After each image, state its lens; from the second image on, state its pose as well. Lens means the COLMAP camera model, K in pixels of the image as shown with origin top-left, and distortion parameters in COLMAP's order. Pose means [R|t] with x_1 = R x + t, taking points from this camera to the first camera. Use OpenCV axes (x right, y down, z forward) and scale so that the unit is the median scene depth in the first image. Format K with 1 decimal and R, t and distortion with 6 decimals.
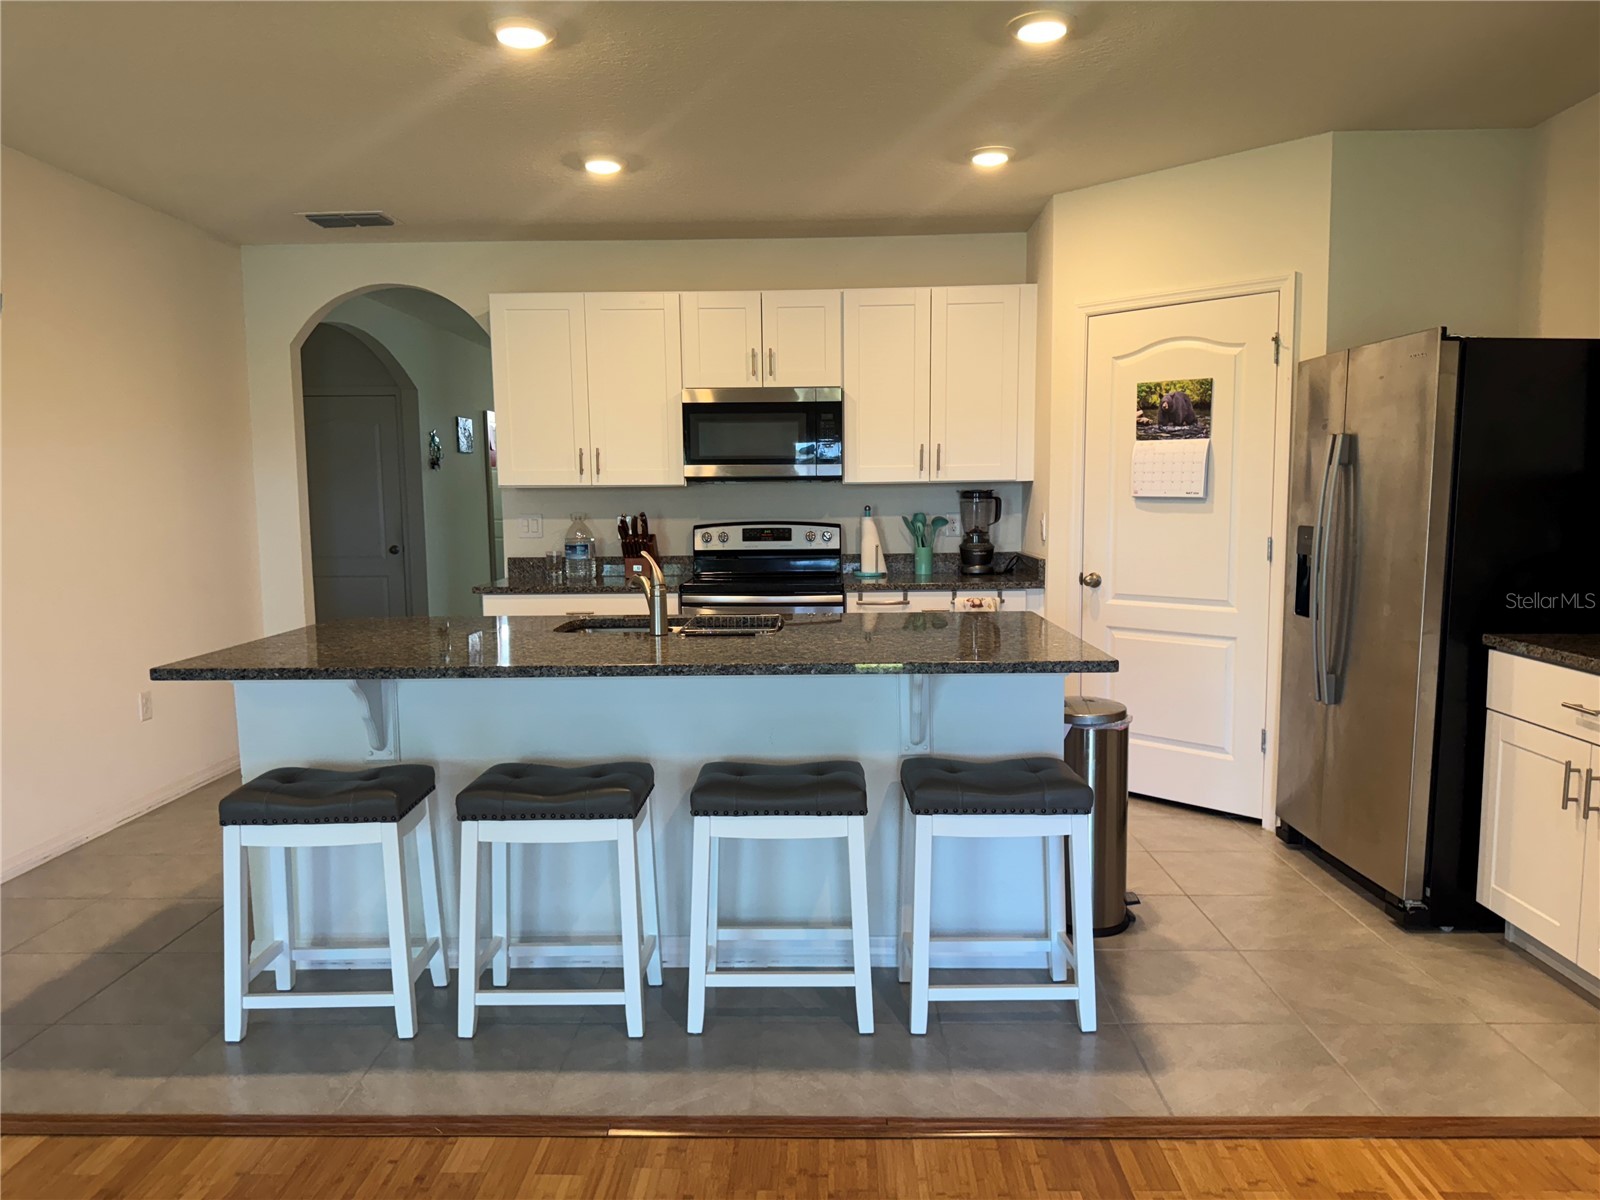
lens RADIAL K [[1122.8, 0, 793.2], [0, 1122.8, 606.3], [0, 0, 1]] dist [0.120494, -0.180770]
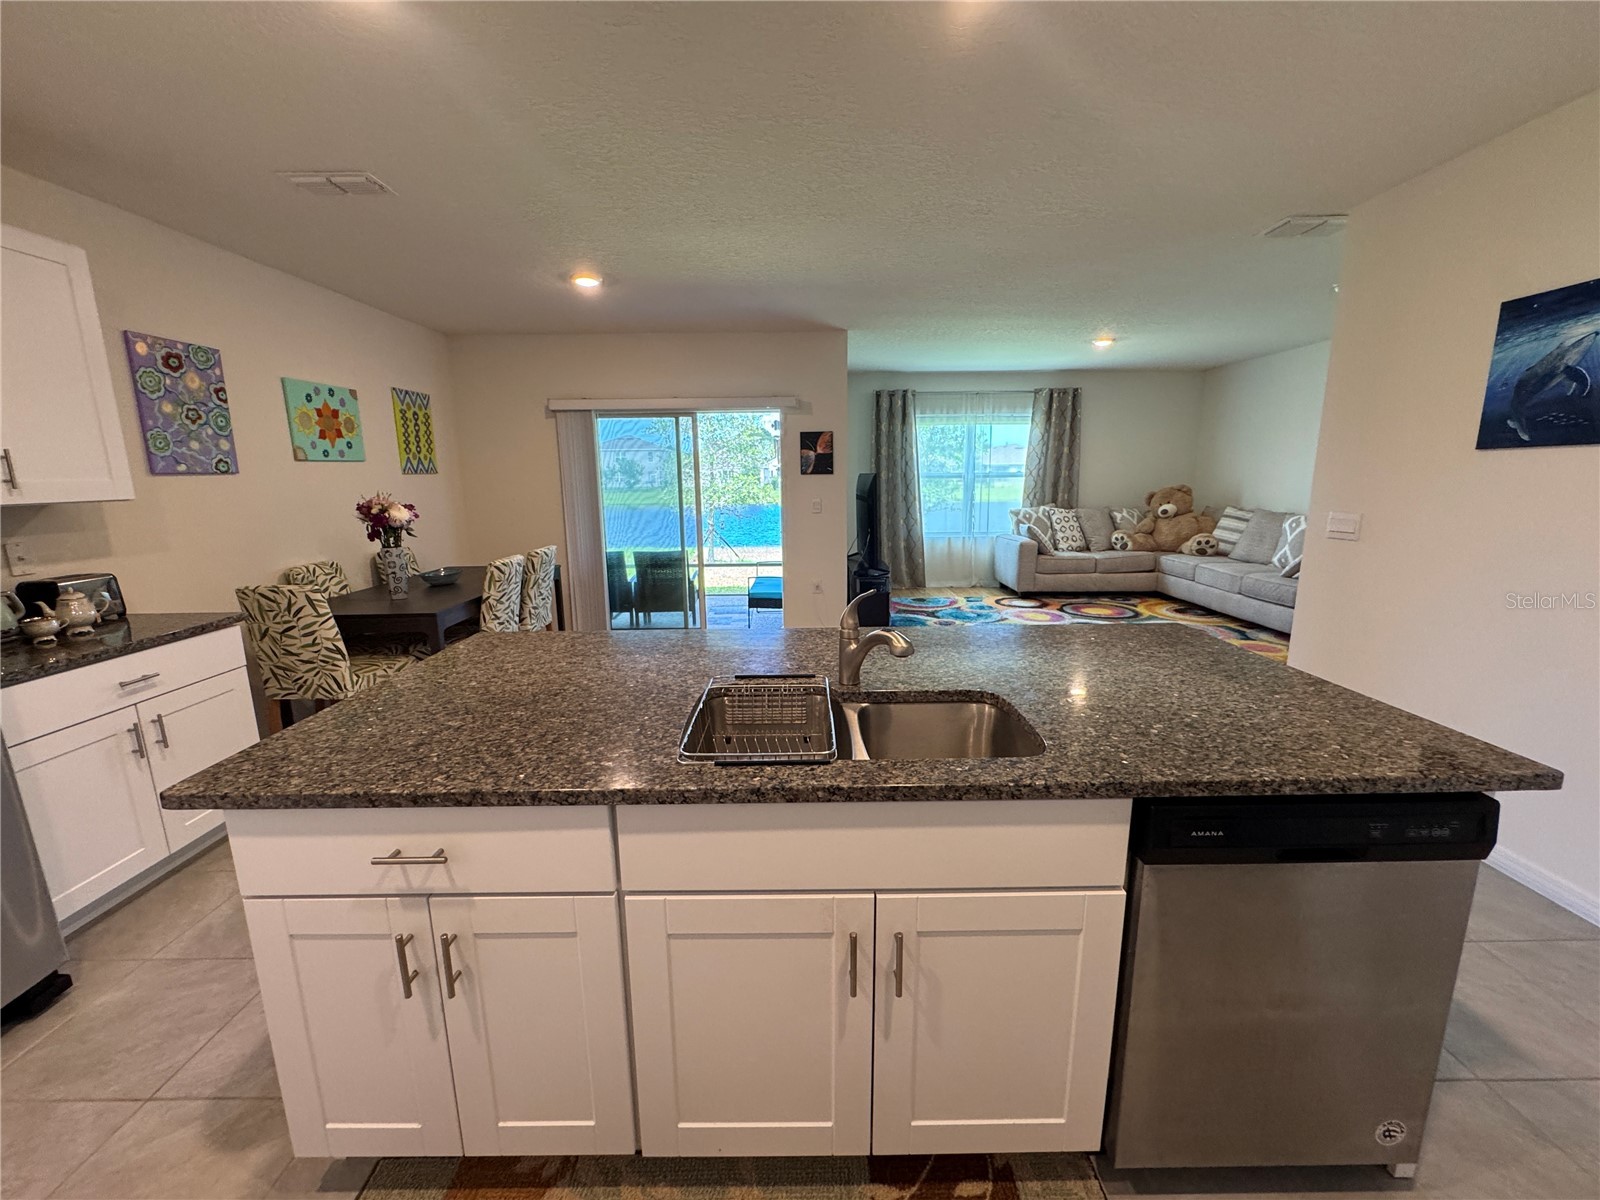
lens RADIAL K [[639.4, 0, 798.7], [0, 639.4, 600.5], [0, 0, 1]] dist [-0.002820, 0.000085]
pose [[-0.999224, 0.029708, -0.025877, -0.047821], [0.020821, 0.955797, 0.293291, -0.114703], [0.033446, 0.292524, -0.955673, 0.947719]]
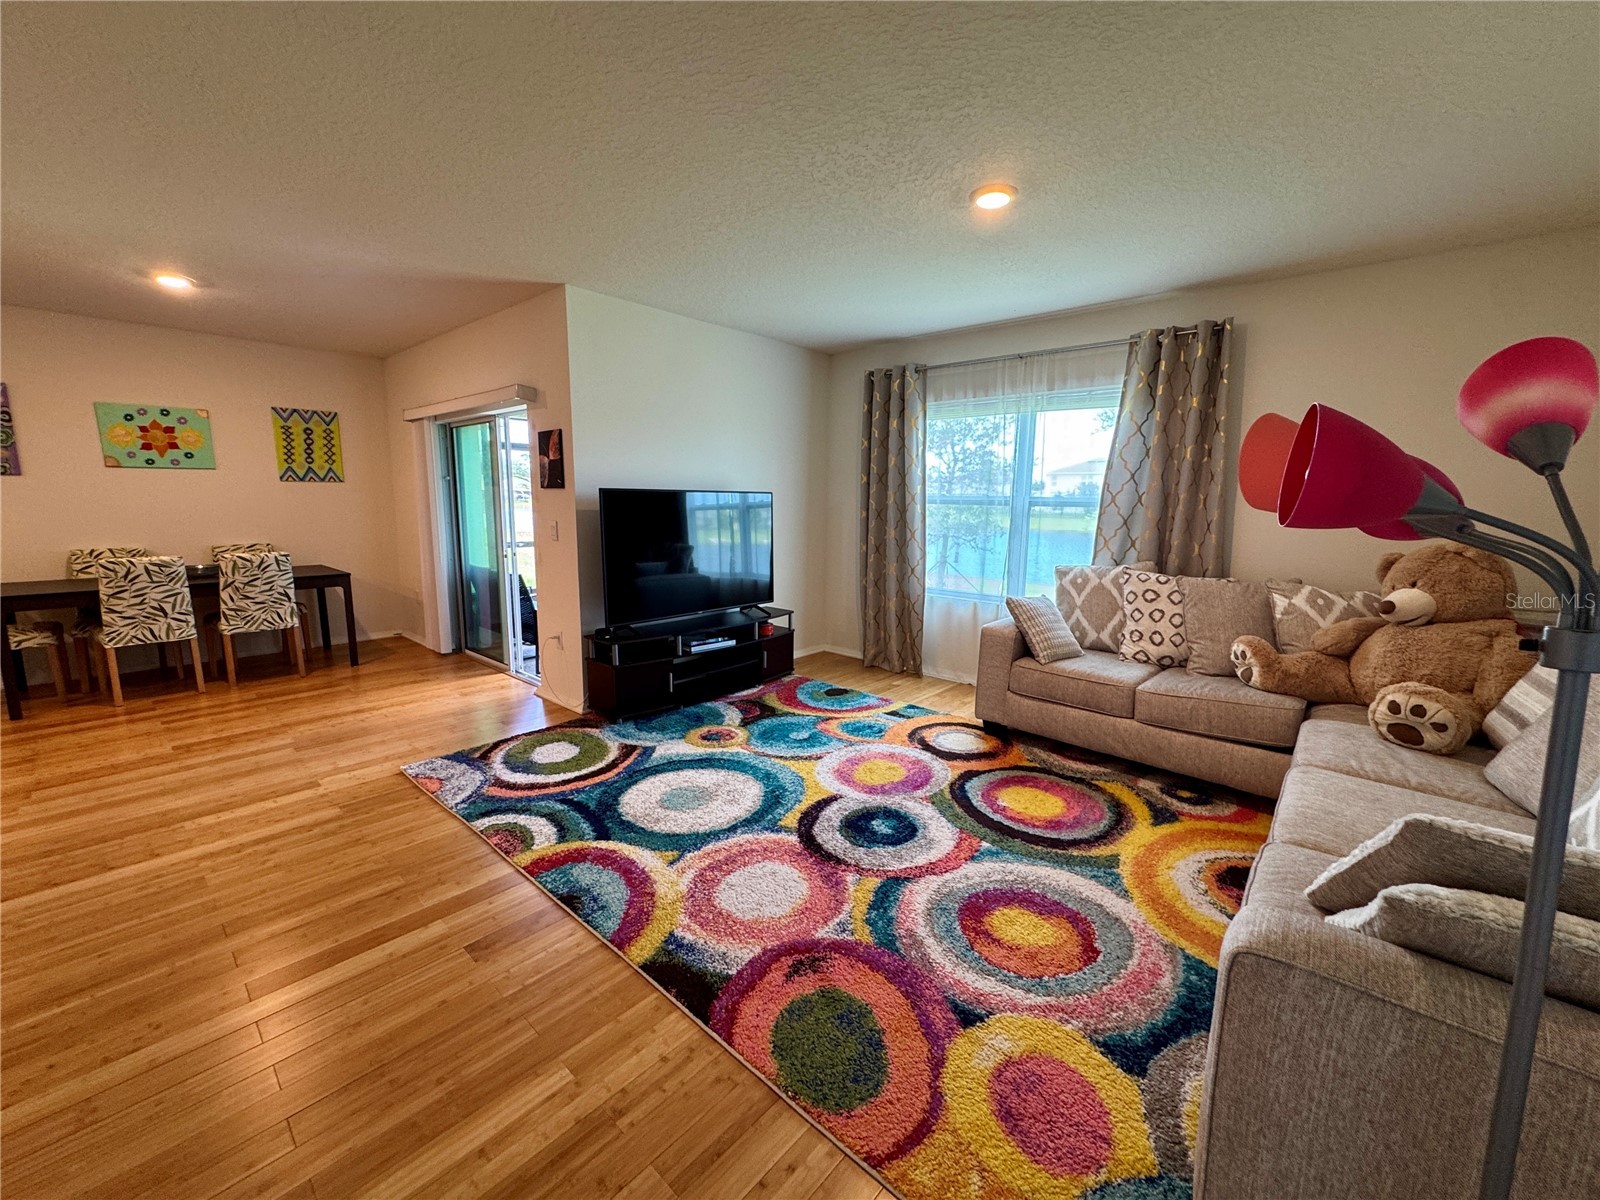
lens RADIAL K [[642.3, 0, 800.0], [0, 642.3, 600.0], [0, 0, 1]] dist [-0.002854, -0.000175]
pose [[-0.765860, -0.100579, 0.635092, -0.864492], [0.060485, 0.972043, 0.226881, -0.028822], [-0.640156, 0.212173, -0.738365, 0.277809]]
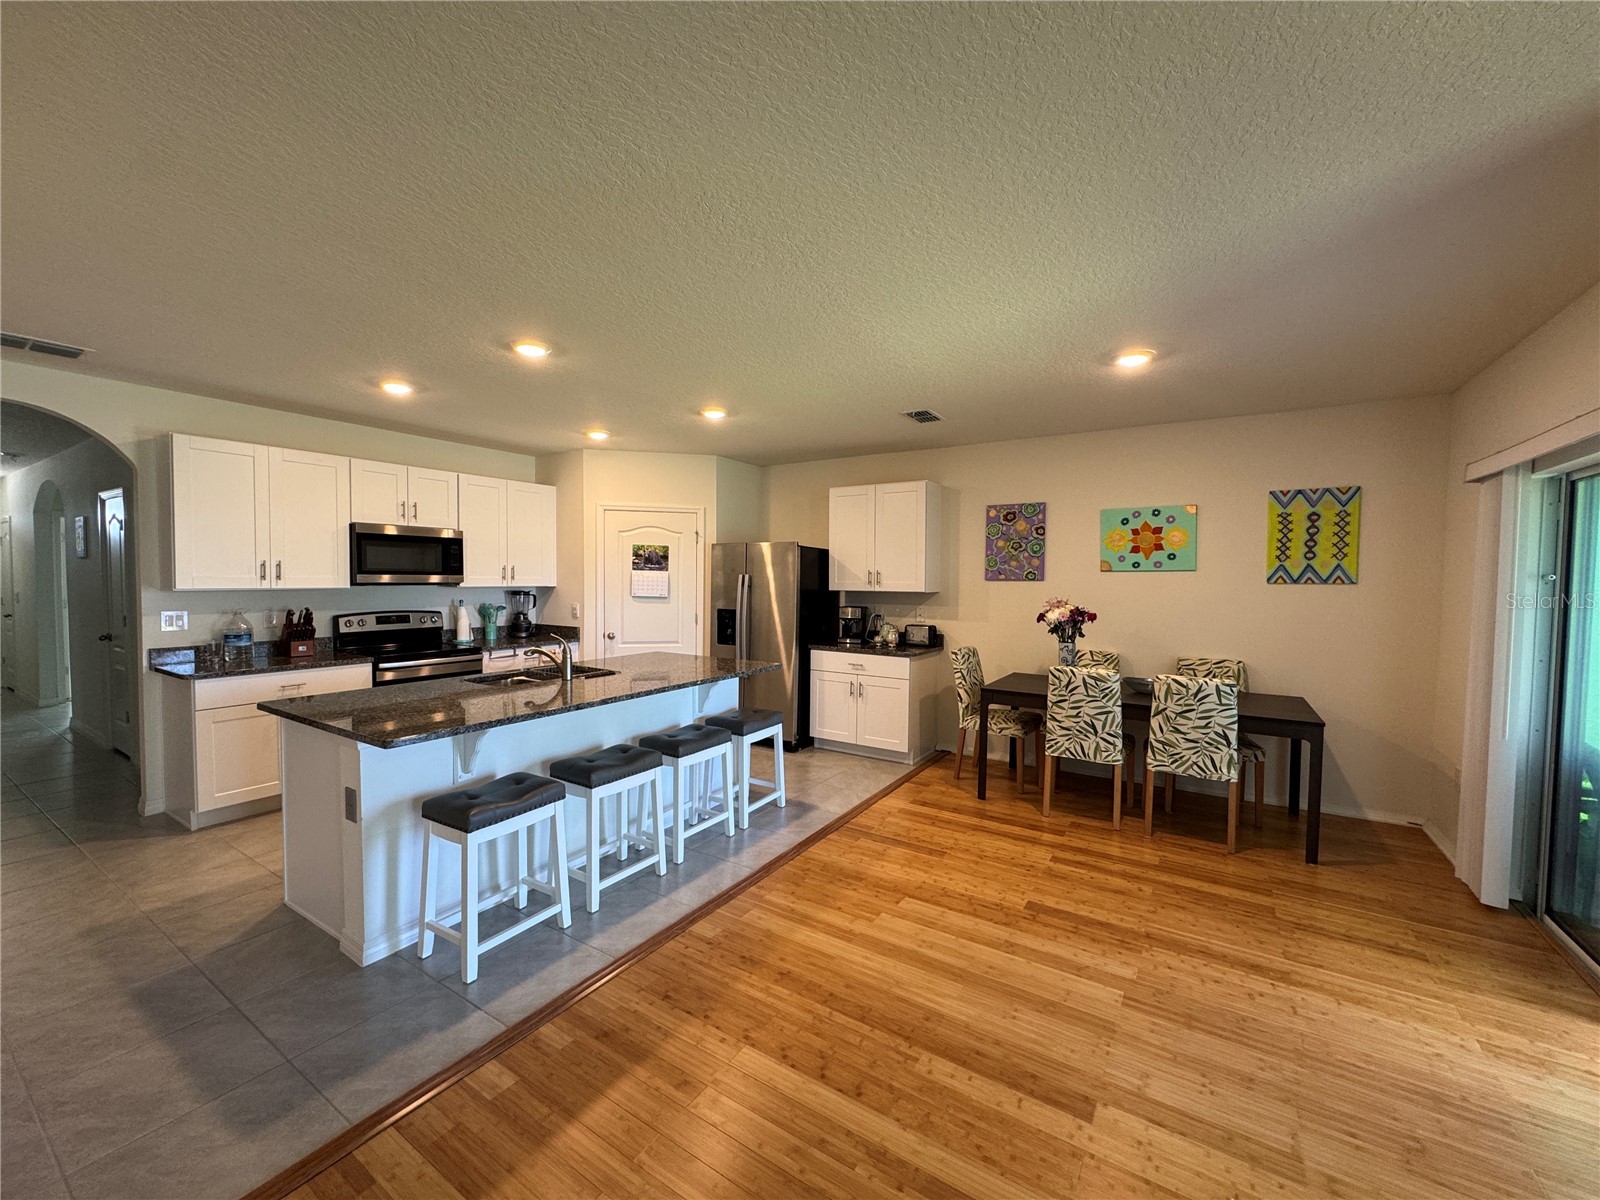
lens RADIAL K [[639.4, 0, 798.7], [0, 639.4, 600.5], [0, 0, 1]] dist [-0.002820, 0.000085]
pose [[0.514463, -0.015545, 0.857371, -0.530459], [0.071400, 0.997140, -0.024765, -0.032428], [-0.854535, 0.073957, 0.514102, 0.097933]]
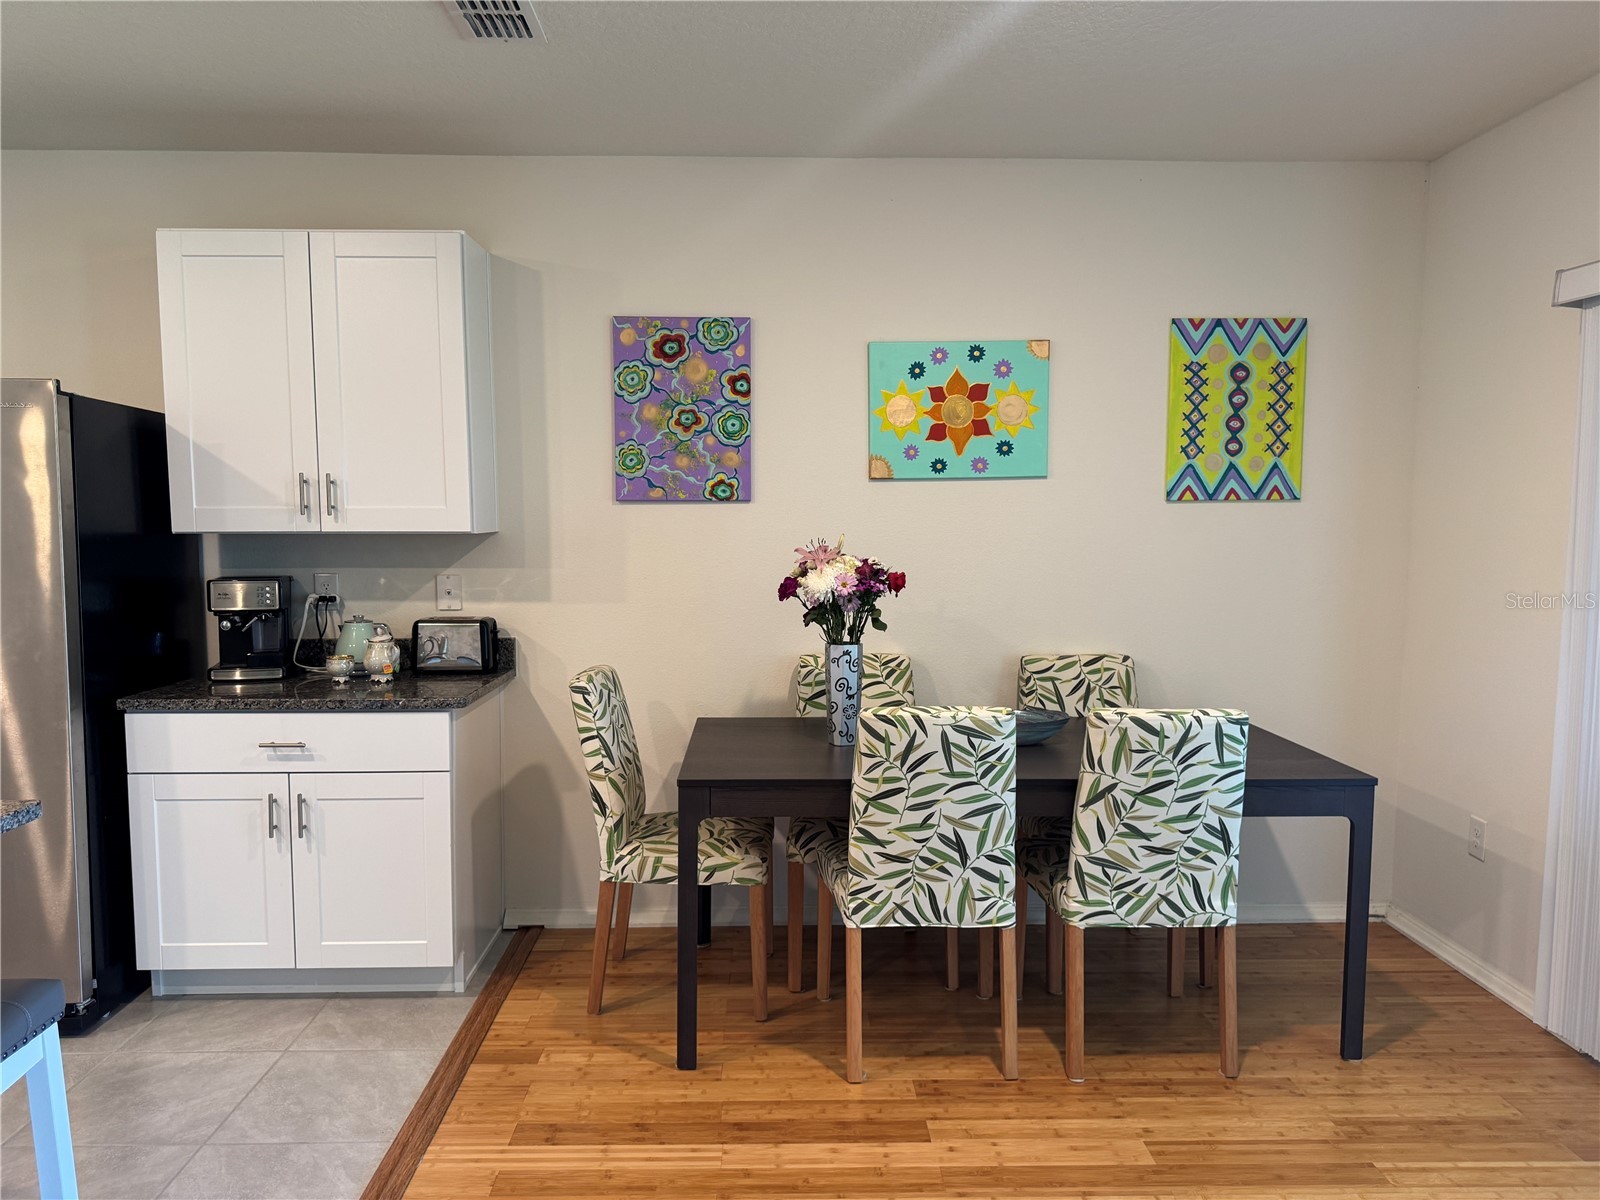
lens RADIAL K [[1122.8, 0, 793.2], [0, 1122.8, 606.3], [0, 0, 1]] dist [0.120494, -0.180770]
pose [[-0.055457, -0.070514, 0.995968, -0.253071], [0.100639, 0.992028, 0.075839, -0.044817], [-0.993376, 0.104439, -0.047918, 0.291970]]
